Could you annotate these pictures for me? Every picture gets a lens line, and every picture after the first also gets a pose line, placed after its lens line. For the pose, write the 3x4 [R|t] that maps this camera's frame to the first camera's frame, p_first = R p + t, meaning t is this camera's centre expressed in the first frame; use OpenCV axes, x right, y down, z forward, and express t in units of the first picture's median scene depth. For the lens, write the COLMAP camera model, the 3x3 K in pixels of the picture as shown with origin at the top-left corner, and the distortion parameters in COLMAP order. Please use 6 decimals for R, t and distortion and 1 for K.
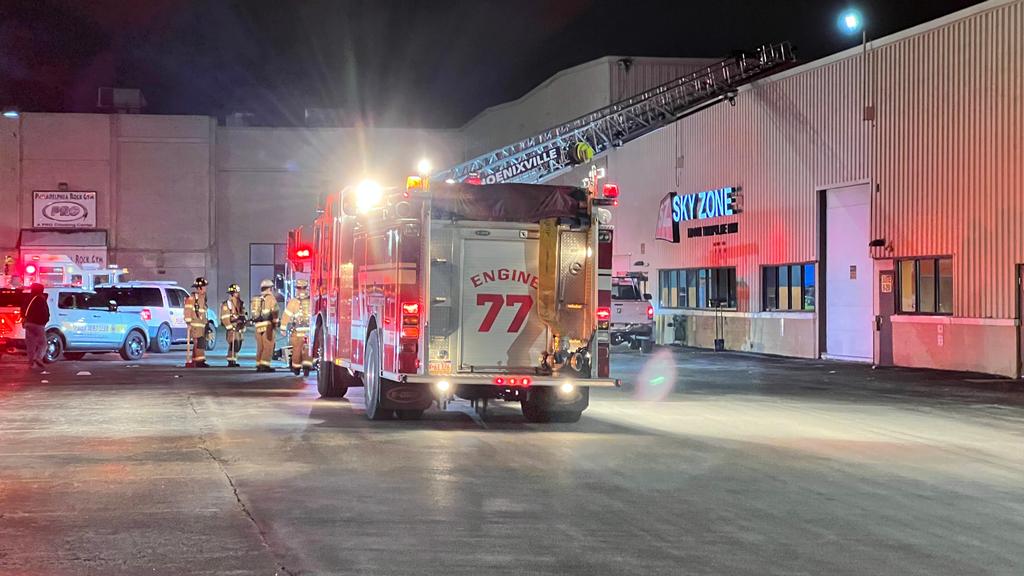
lens RADIAL K [[2173.2, 0, 512.0], [0, 2173.2, 288.0], [0, 0, 1]] dist [0.101337, 0.369711]
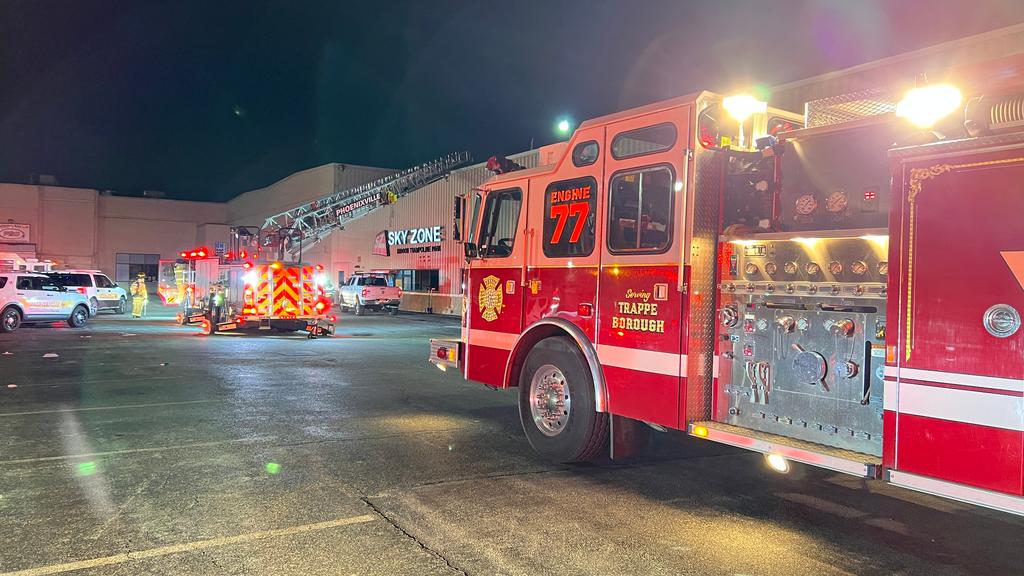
lens RADIAL K [[748.6, 0, 512.0], [0, 748.6, 288.0], [0, 0, 1]] dist [0.066768, -0.110994]
pose [[0.925257, 0.012946, 0.379120, -0.084039], [-0.017253, 0.999819, 0.007965, 0.000256], [-0.378948, -0.013910, 0.925313, 0.378640]]
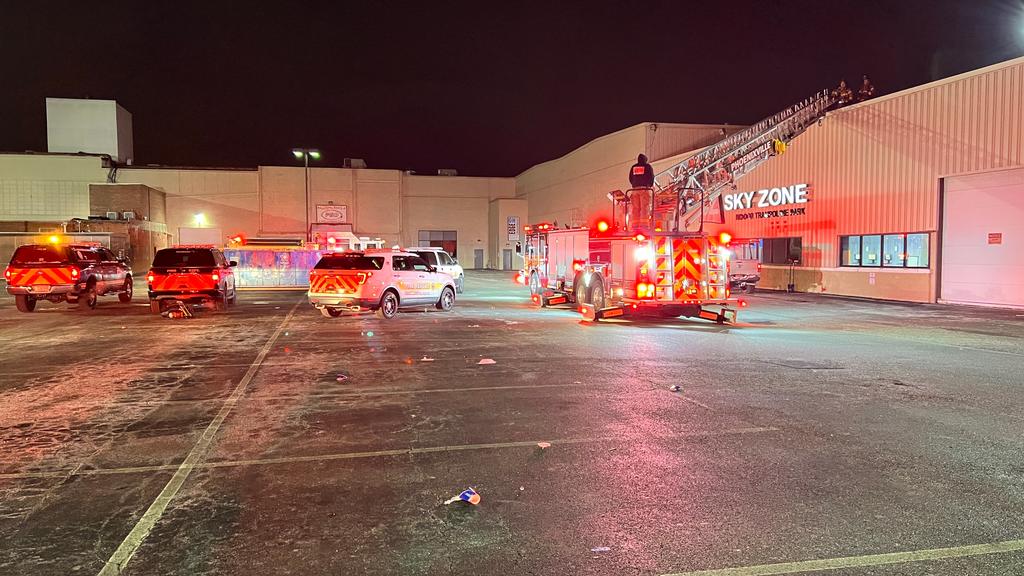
lens RADIAL K [[758.9, 0, 495.5], [0, 758.9, 287.3], [0, 0, 1]] dist [0.036835, -0.001620]
pose [[0.999405, -0.003095, 0.034344, -0.131186], [0.001453, 0.998859, 0.047736, -0.000289], [-0.034452, -0.047658, 0.998269, 0.472254]]
